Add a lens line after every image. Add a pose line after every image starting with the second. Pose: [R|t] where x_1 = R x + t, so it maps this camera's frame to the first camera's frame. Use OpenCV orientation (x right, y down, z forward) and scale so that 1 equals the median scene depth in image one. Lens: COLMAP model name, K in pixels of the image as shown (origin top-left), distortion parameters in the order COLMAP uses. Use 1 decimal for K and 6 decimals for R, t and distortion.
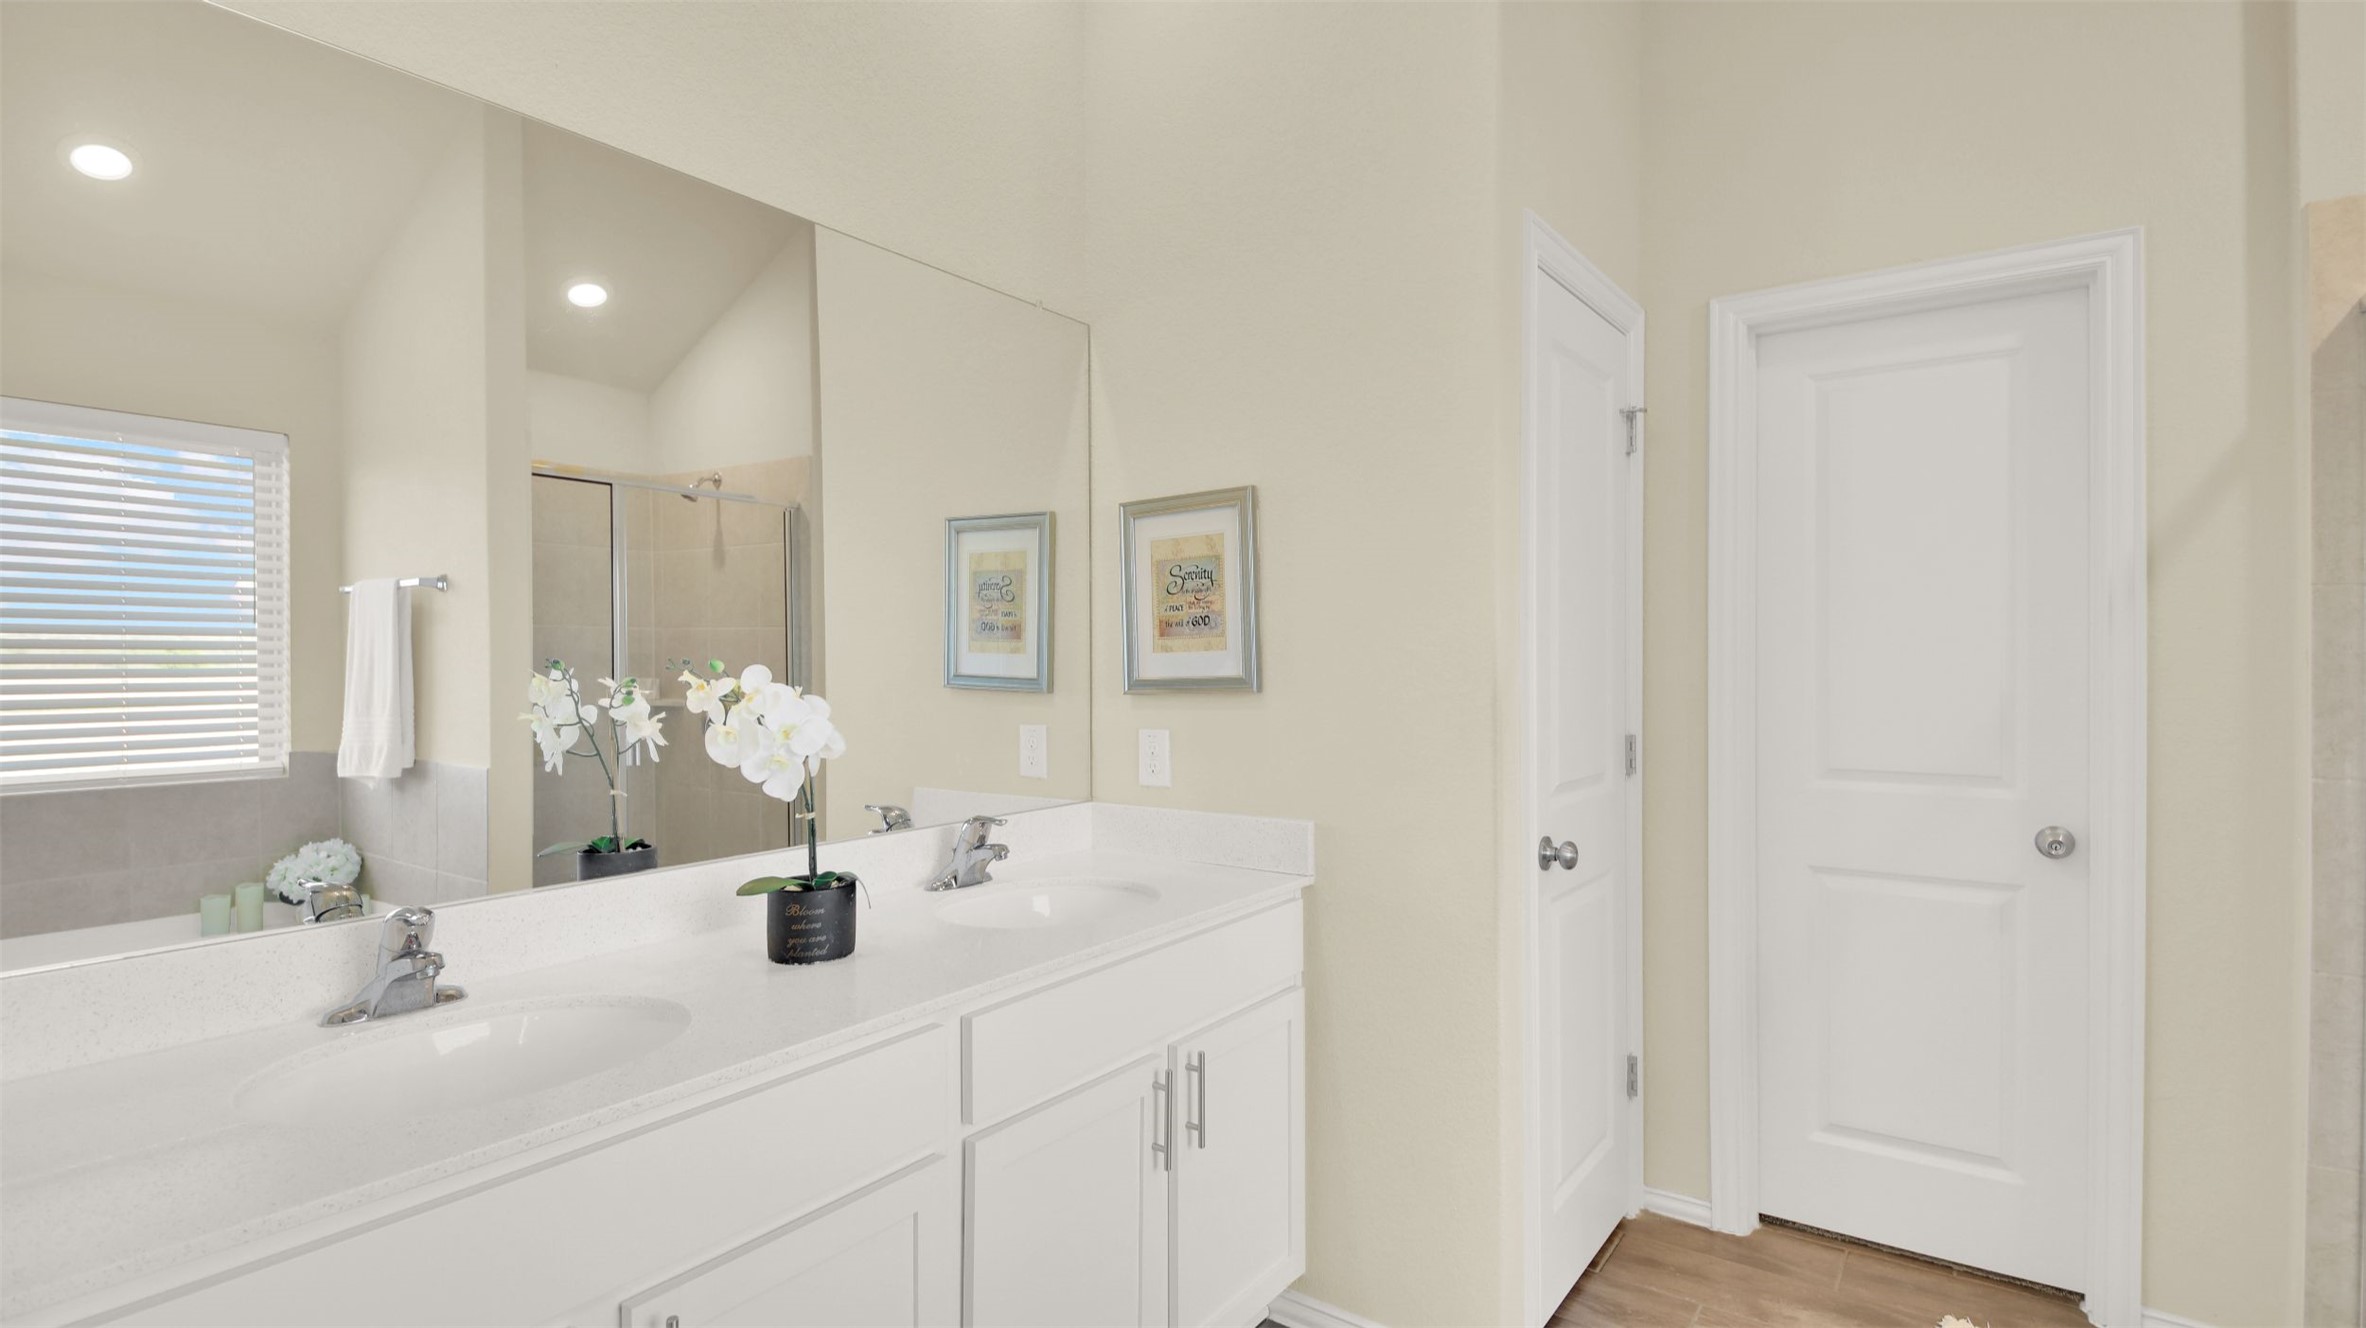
lens RADIAL K [[1100.2, 0, 1184.8], [0, 1100.2, 658.4], [0, 0, 1]] dist [0.004085, -0.000853]
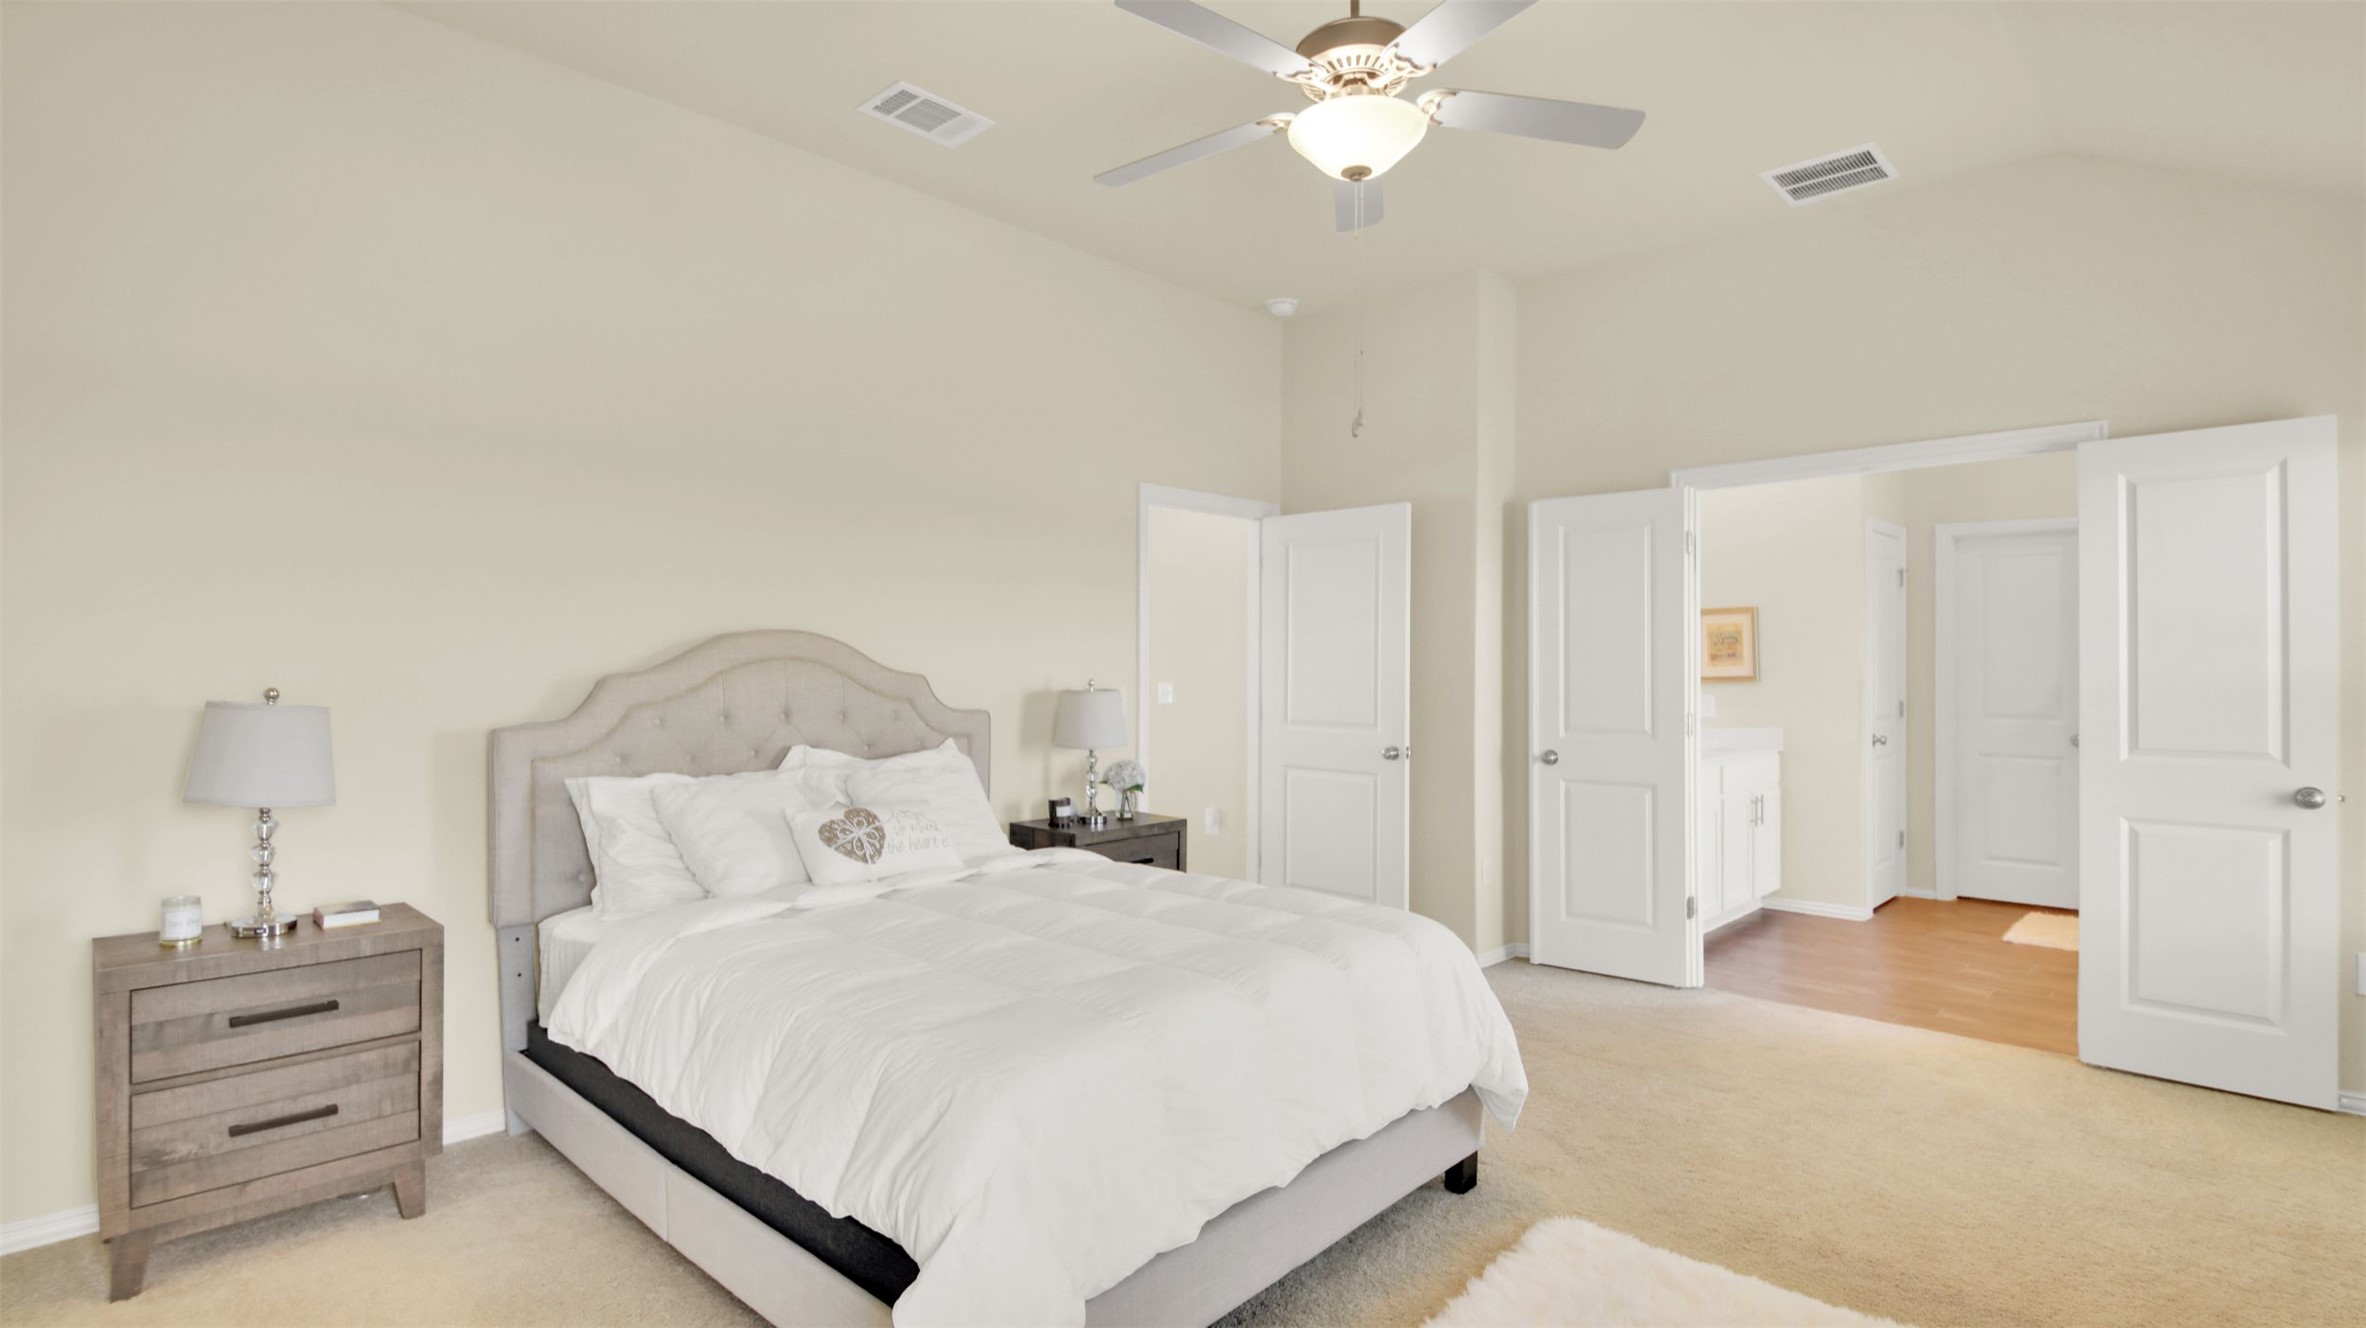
lens RADIAL K [[1100.2, 0, 1187.6], [0, 1100.2, 656.1], [0, 0, 1]] dist [0.004085, -0.000853]
pose [[0.990642, 0.003655, -0.136434, -0.924415], [-0.004834, 0.999954, -0.008310, -0.002708], [0.136398, 0.008892, 0.990614, -1.826812]]
